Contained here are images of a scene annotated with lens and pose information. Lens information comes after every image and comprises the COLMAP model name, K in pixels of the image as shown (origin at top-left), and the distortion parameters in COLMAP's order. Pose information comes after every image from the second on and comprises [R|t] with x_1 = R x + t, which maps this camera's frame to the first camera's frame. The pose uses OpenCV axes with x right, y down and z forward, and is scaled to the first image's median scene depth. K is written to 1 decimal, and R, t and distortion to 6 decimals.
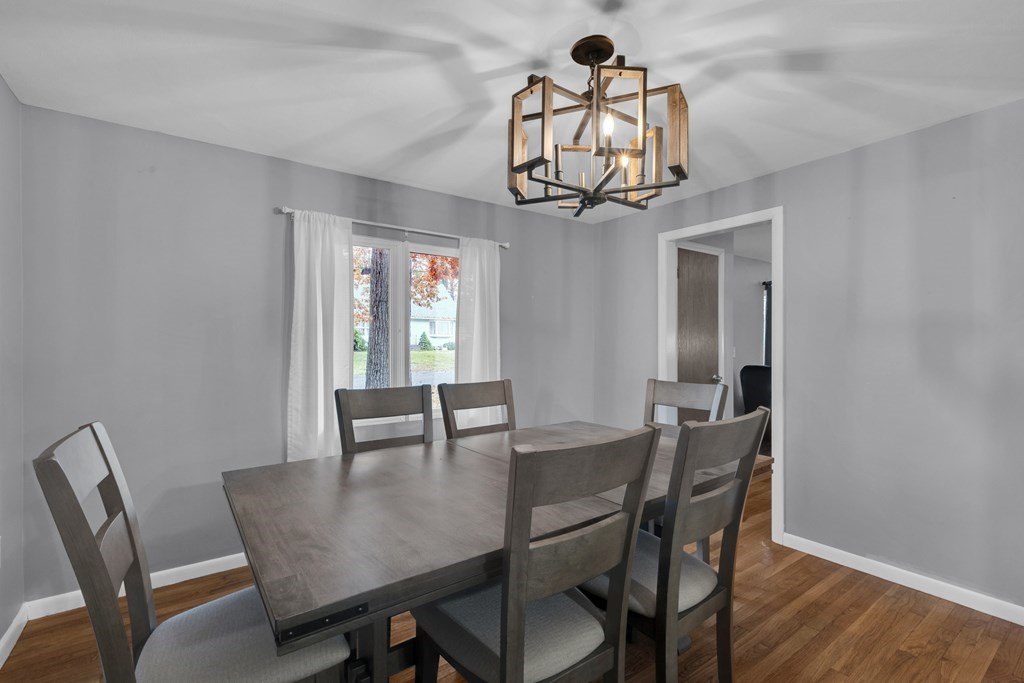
lens RADIAL K [[456.2, 0, 512.0], [0, 456.2, 341.5], [0, 0, 1]] dist [-0.000749, -0.000384]
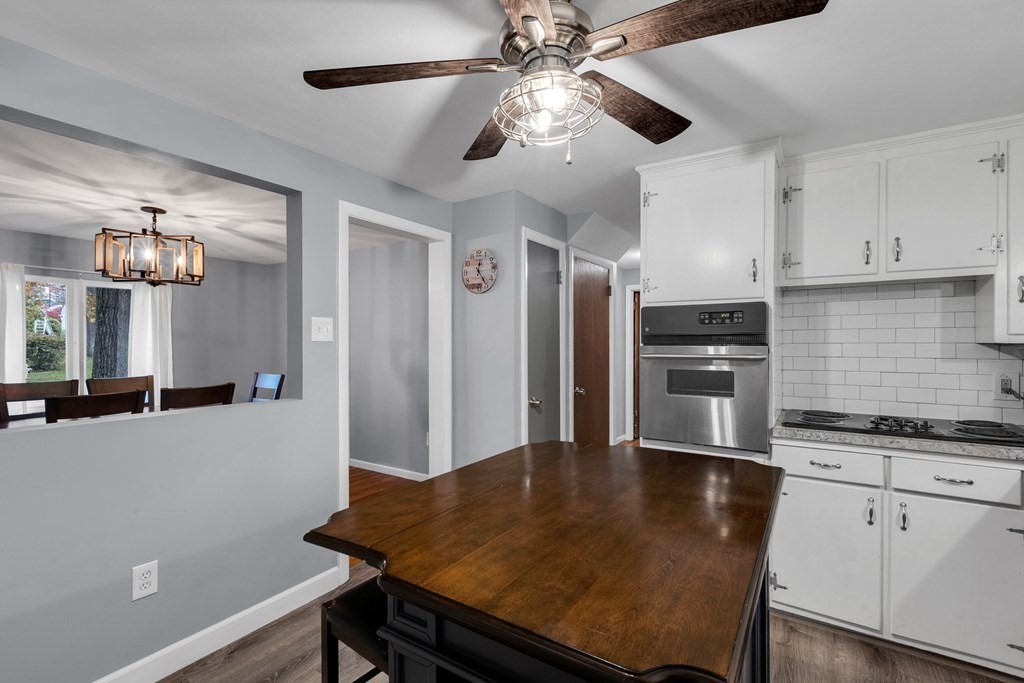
lens RADIAL K [[456.2, 0, 512.0], [0, 456.2, 341.5], [0, 0, 1]] dist [-0.000749, -0.000384]
pose [[0.932249, -0.000902, 0.361815, 0.525757], [-0.000319, 0.999994, 0.003315, -0.035521], [-0.361816, -0.003206, 0.932244, -0.827954]]
